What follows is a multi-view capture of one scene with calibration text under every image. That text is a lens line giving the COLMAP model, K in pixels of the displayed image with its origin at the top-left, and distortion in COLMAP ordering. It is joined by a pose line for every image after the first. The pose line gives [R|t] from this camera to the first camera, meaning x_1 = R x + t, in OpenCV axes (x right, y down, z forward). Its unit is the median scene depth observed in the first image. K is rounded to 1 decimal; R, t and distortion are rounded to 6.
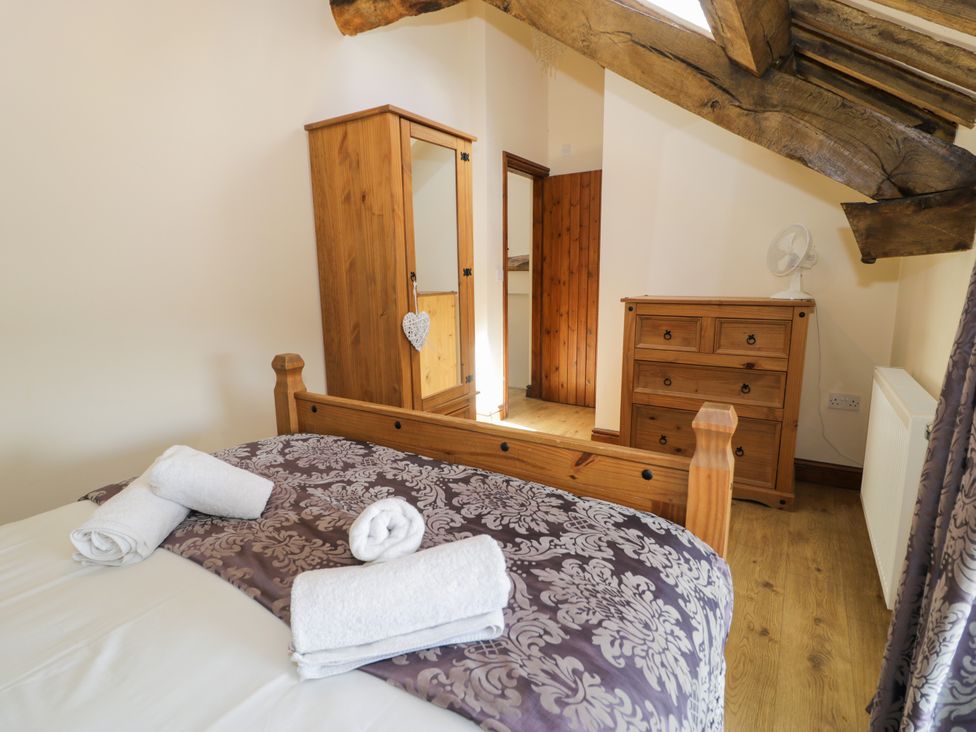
lens RADIAL K [[507.3, 0, 488.0], [0, 507.3, 366.0], [0, 0, 1]] dist [0.004022, -0.015598]
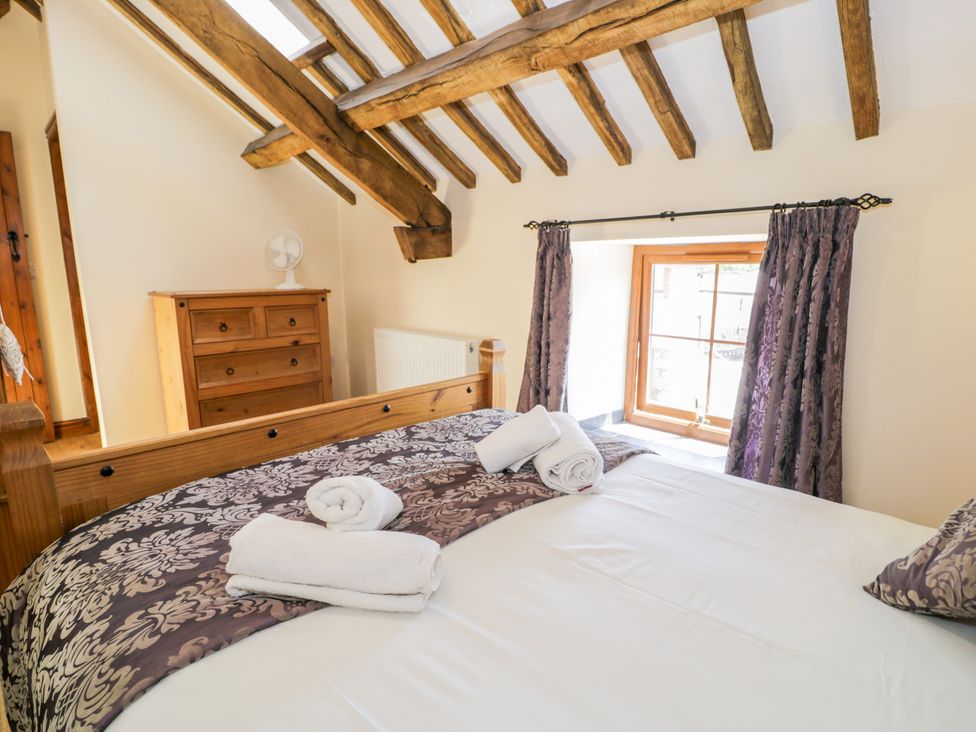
lens RADIAL K [[507.3, 0, 488.0], [0, 507.3, 366.0], [0, 0, 1]] dist [0.004022, -0.015598]
pose [[0.220906, -0.175012, 0.959464, -0.917594], [0.170053, 0.975610, 0.138804, -0.059311], [-0.960355, 0.132497, 0.245280, 0.387495]]
